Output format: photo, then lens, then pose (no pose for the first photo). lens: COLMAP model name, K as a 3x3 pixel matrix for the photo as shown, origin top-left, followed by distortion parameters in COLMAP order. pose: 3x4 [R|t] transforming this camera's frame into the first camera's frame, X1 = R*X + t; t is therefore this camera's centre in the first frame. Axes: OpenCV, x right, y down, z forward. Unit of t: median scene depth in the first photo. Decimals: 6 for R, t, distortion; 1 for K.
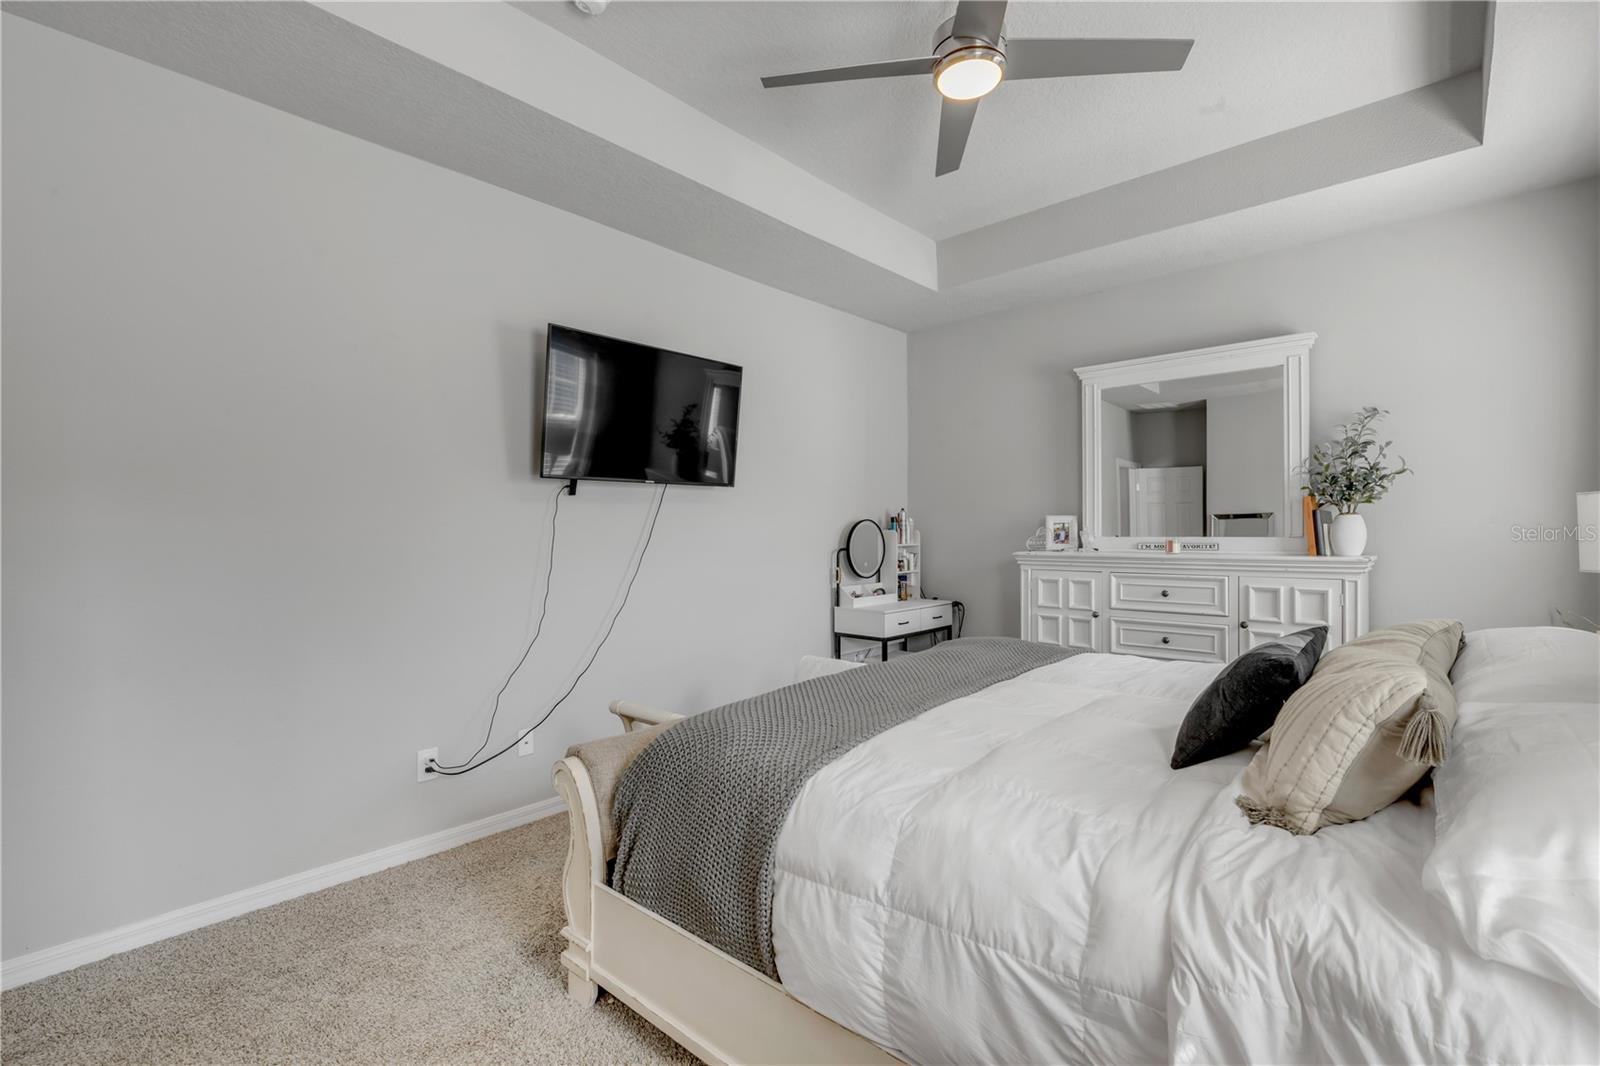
lens RADIAL K [[717.4, 0, 802.4], [0, 717.4, 534.3], [0, 0, 1]] dist [-0.002512, -0.000441]
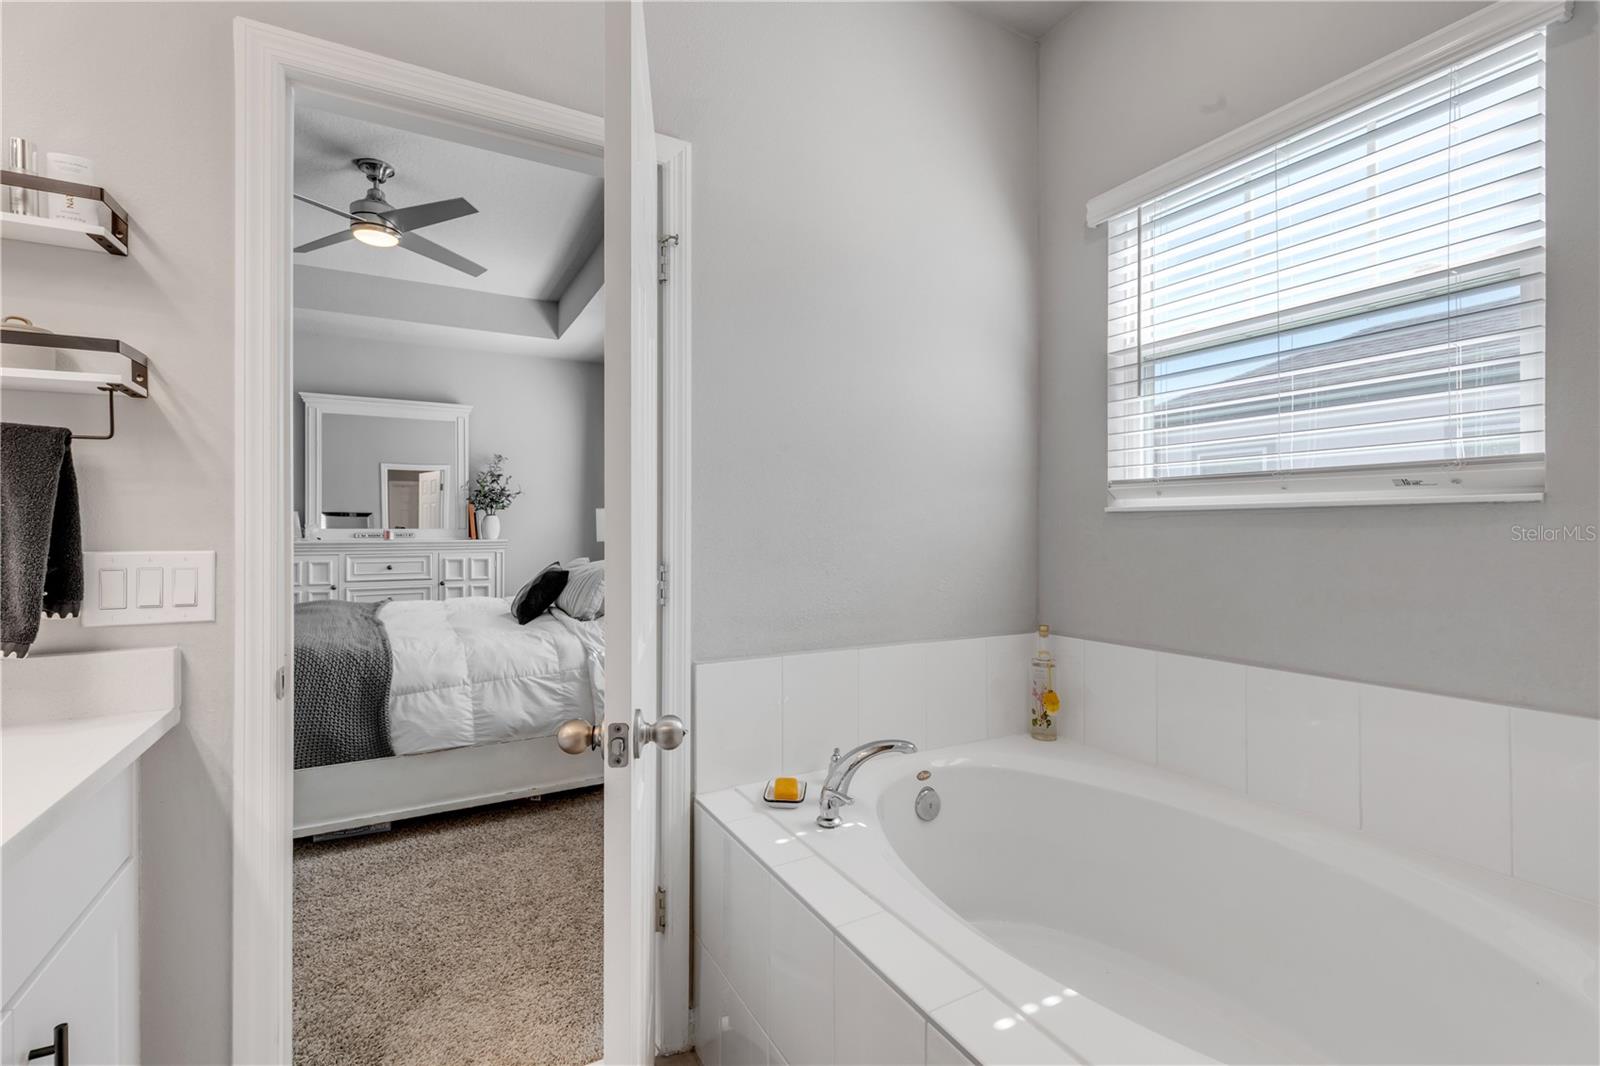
lens RADIAL K [[717.4, 0, 802.4], [0, 717.4, 534.3], [0, 0, 1]] dist [-0.002512, -0.000441]
pose [[0.322559, -0.003322, 0.946543, -0.659788], [0.002871, 0.999993, 0.002532, 0.015954], [-0.946545, 0.001900, 0.322567, -0.284733]]
